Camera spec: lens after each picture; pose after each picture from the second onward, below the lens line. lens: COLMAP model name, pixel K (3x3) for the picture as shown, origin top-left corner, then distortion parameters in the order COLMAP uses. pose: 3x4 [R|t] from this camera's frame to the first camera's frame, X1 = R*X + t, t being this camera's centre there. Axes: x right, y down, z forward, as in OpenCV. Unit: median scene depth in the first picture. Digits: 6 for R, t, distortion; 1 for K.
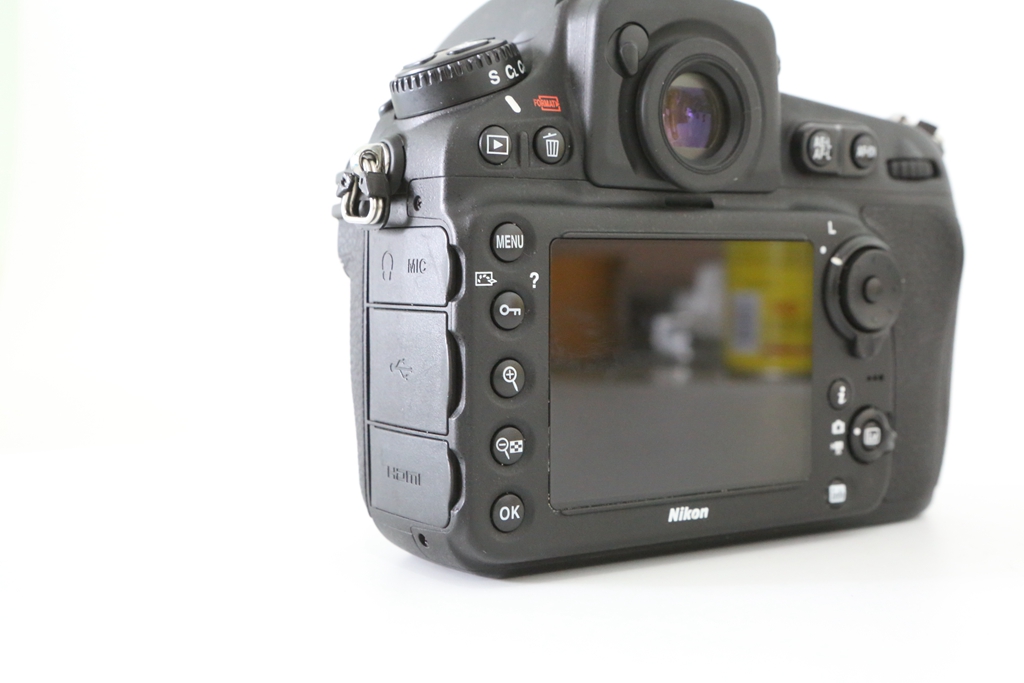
lens RADIAL K [[1381.2, 0, 512.0], [0, 1381.2, 340.4], [0, 0, 1]] dist [-0.014388, 0.000000]
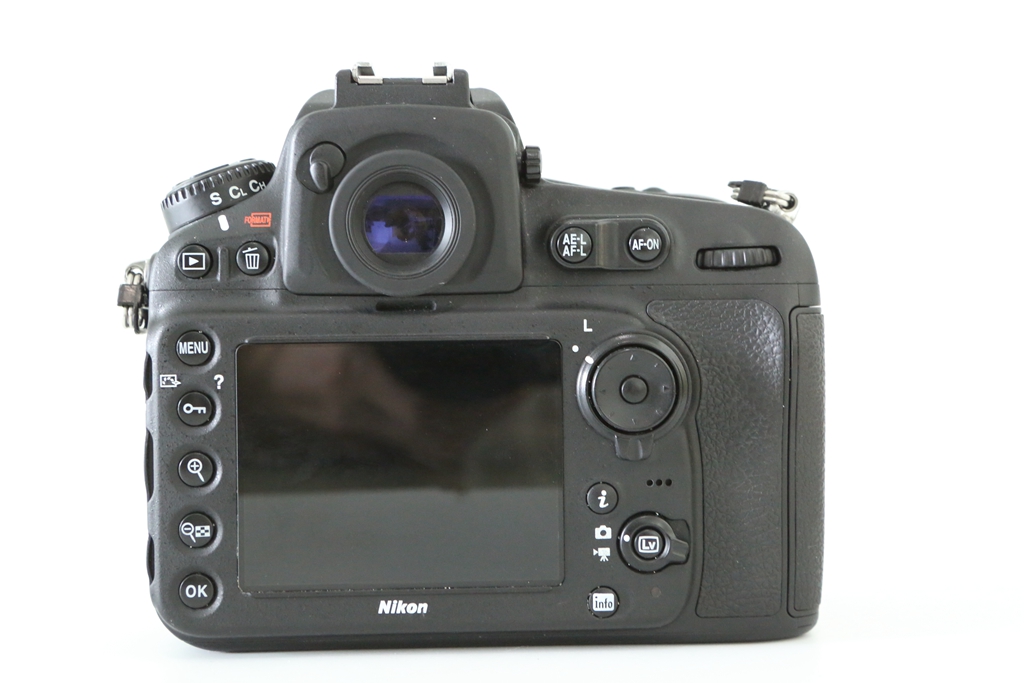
lens RADIAL K [[1625.1, 0, 511.9], [0, 1625.1, 341.2], [0, 0, 1]] dist [0.145109, 0.000000]
pose [[0.865616, 0.000708, -0.500708, 0.857954], [-0.017571, 0.999426, -0.028963, -0.041411], [0.500401, 0.033869, 0.865131, -0.020101]]
